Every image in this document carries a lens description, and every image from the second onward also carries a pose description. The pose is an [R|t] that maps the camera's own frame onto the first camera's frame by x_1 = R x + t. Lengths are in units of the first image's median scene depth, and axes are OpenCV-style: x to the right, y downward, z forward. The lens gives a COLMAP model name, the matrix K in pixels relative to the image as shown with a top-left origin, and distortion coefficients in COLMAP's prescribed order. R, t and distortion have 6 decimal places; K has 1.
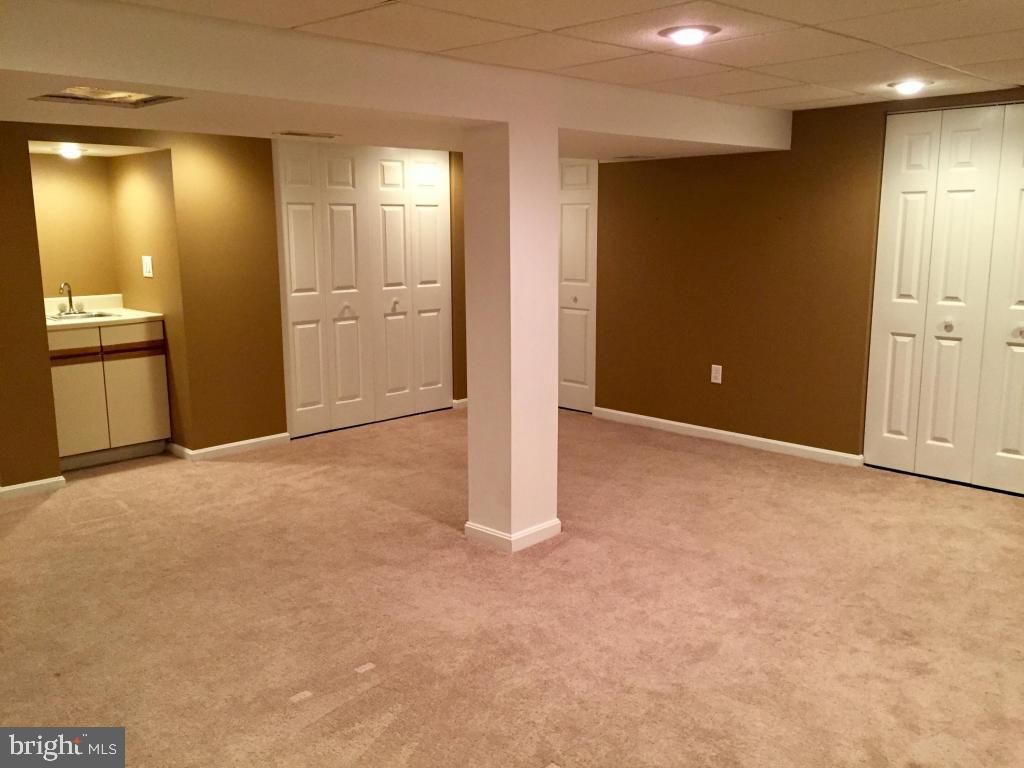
lens RADIAL K [[876.0, 0, 507.7], [0, 876.0, 381.9], [0, 0, 1]] dist [0.067728, -0.074057]
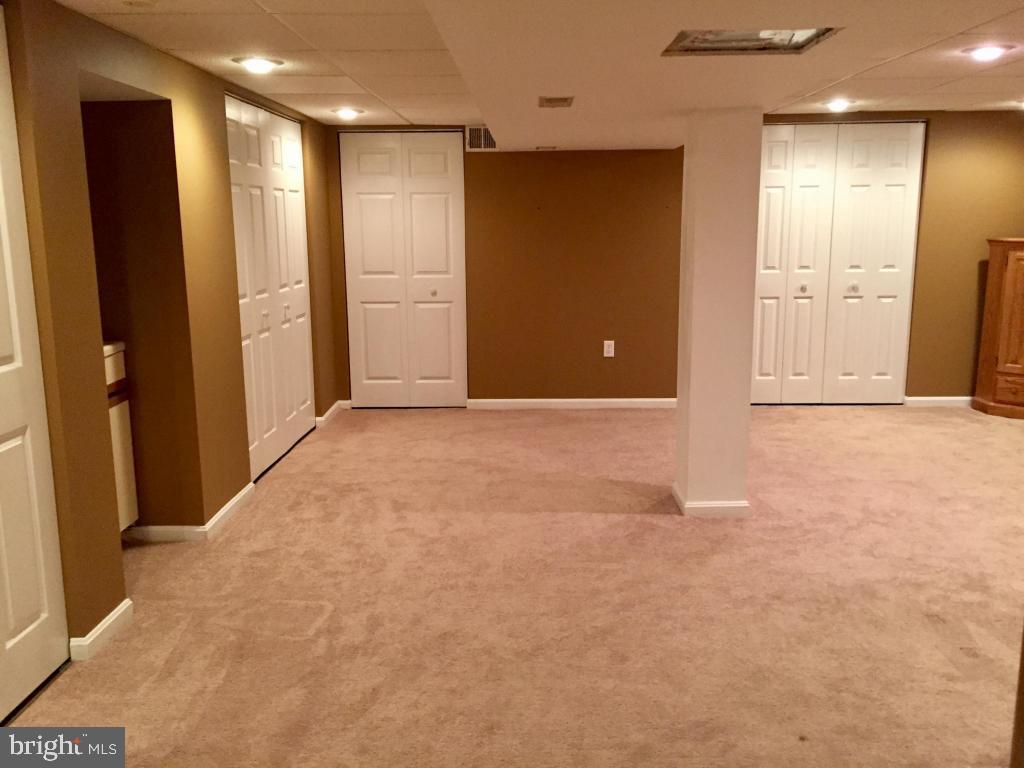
lens RADIAL K [[876.0, 0, 510.4], [0, 876.0, 382.1], [0, 0, 1]] dist [0.067728, -0.074057]
pose [[0.718318, -0.127951, 0.683848, -0.727114], [0.130662, 0.990263, 0.048035, -0.043538], [-0.683335, 0.054849, 0.728042, 0.336488]]
